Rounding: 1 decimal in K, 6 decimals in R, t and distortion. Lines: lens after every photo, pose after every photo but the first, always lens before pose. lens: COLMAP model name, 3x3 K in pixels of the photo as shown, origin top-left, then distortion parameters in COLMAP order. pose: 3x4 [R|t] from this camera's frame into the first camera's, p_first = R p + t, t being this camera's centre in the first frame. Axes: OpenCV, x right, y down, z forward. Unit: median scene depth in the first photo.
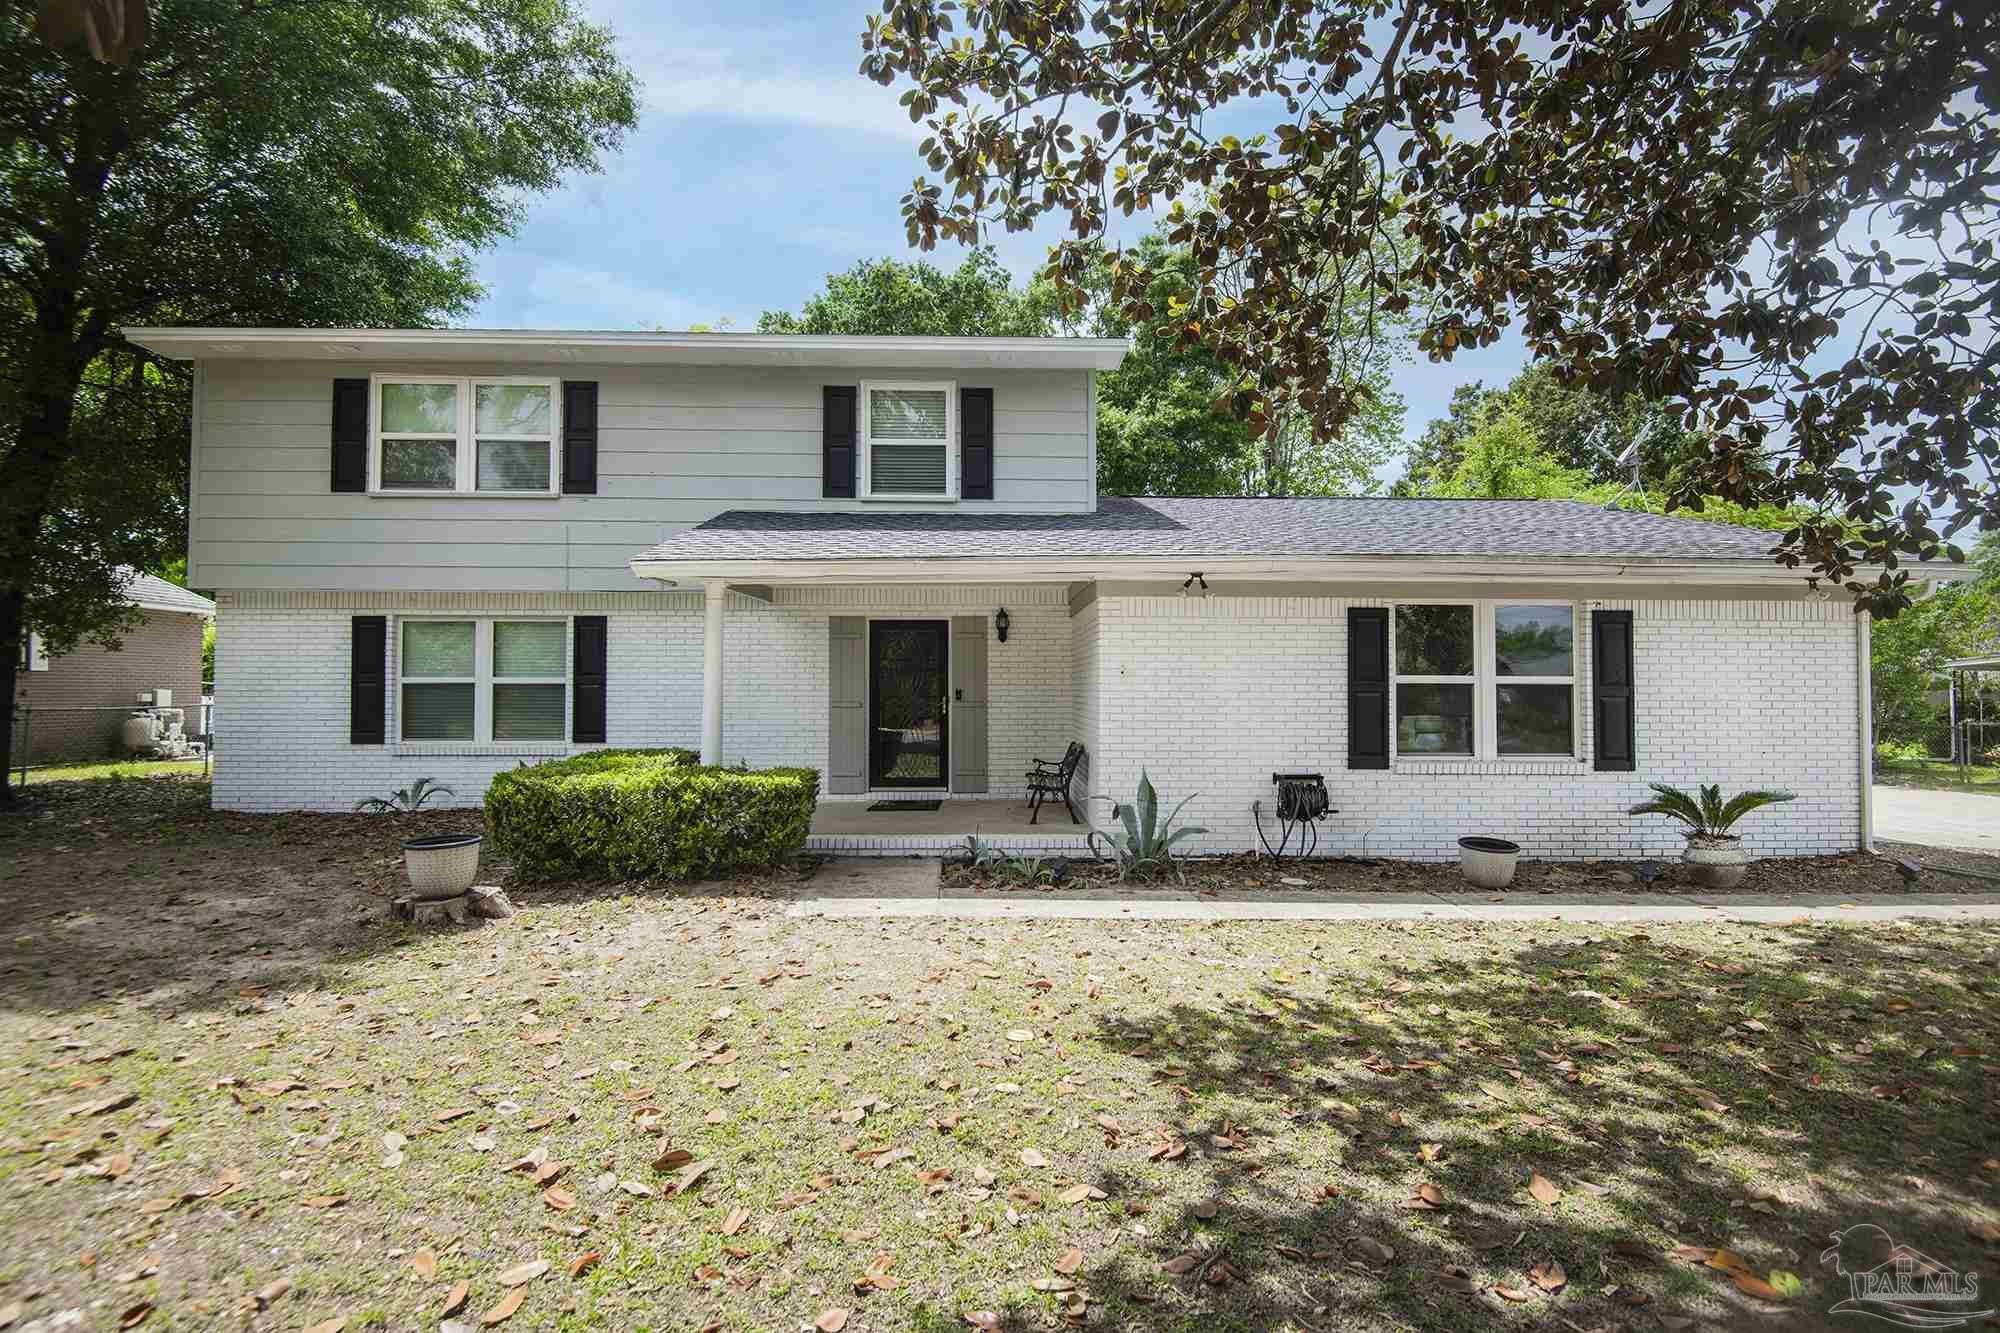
lens RADIAL K [[965.5, 0, 990.0], [0, 965.5, 666.4], [0, 0, 1]] dist [0.001470, -0.002782]
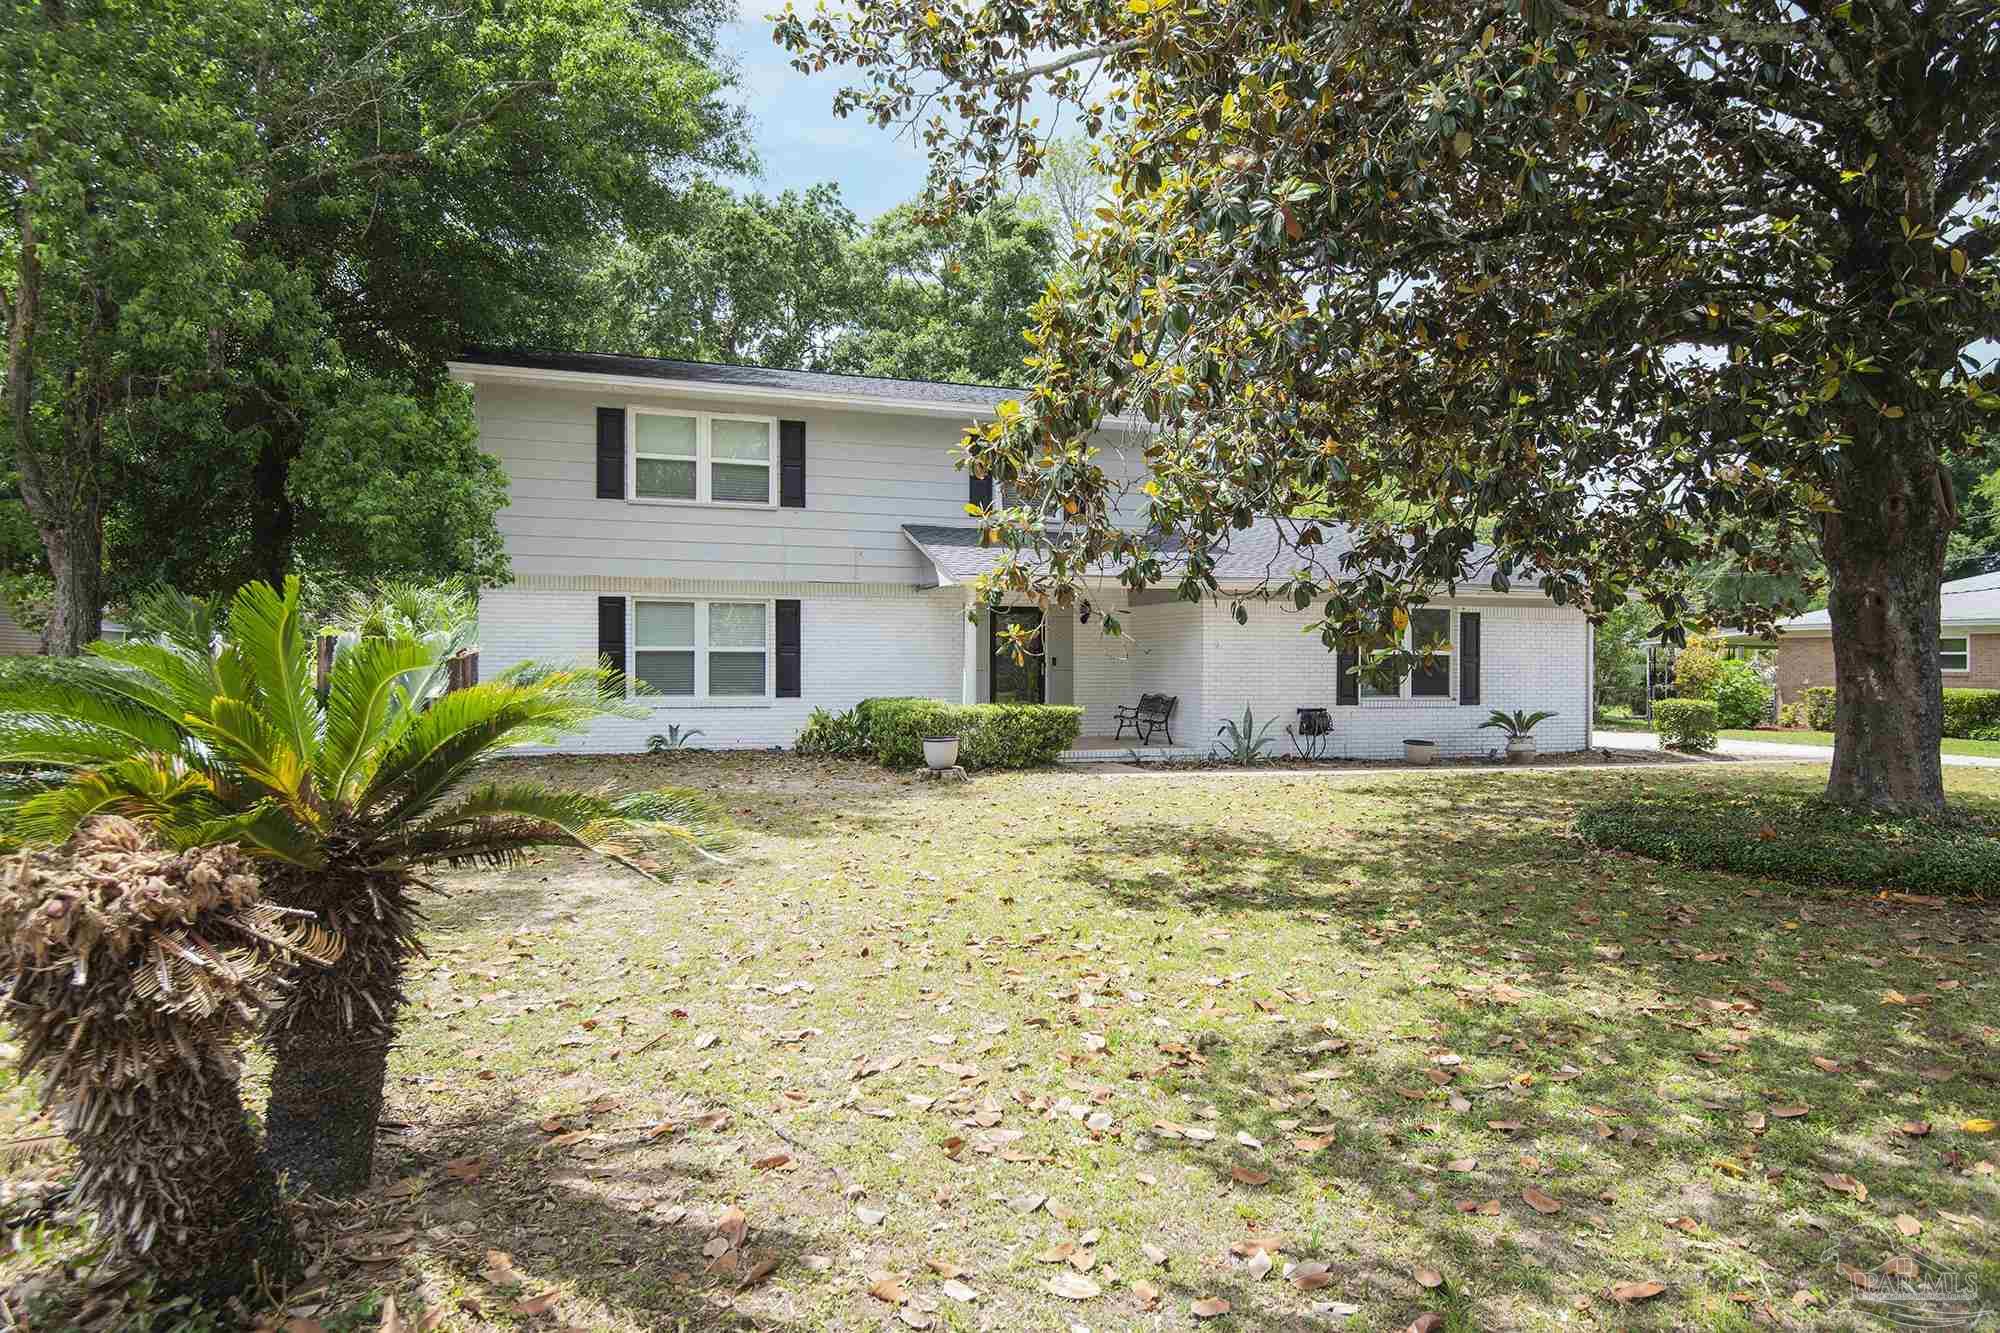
lens RADIAL K [[1283.3, 0, 994.5], [0, 1283.3, 668.4], [0, 0, 1]] dist [0.003127, 0.001155]
pose [[0.954488, 0.001051, 0.298247, -0.682959], [-0.009880, 0.999556, 0.028095, -0.011159], [-0.298085, -0.029763, 0.954075, -0.753118]]
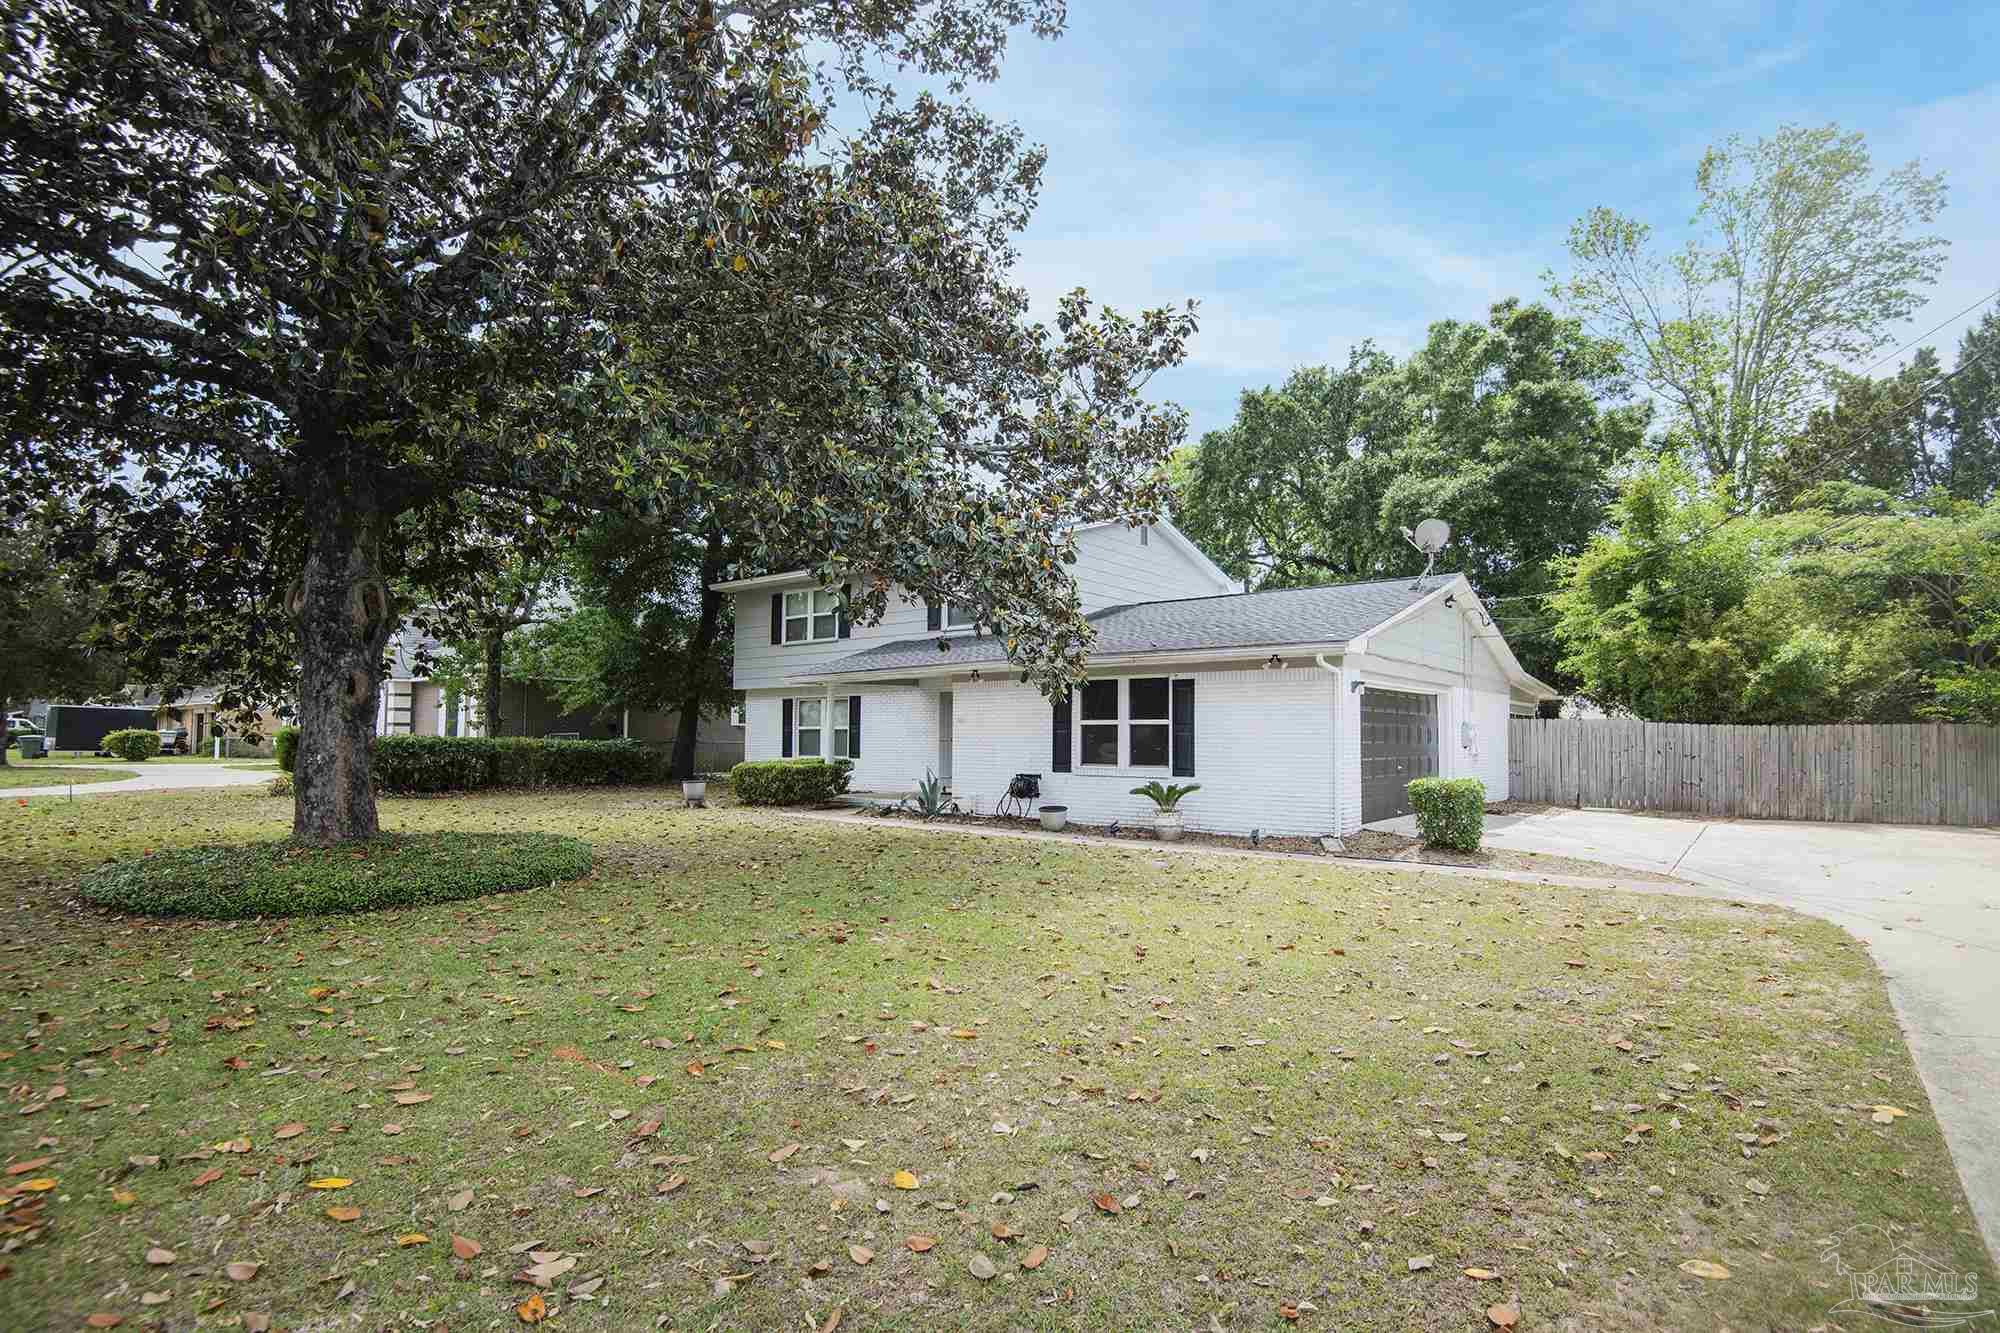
lens RADIAL K [[963.9, 0, 1006.7], [0, 963.9, 677.4], [0, 0, 1]] dist [-0.002462, -0.000836]
pose [[0.762862, -0.043049, -0.645126, 1.177731], [0.017361, 0.998785, -0.046118, 0.007536], [0.646328, 0.023982, 0.762683, -0.356603]]
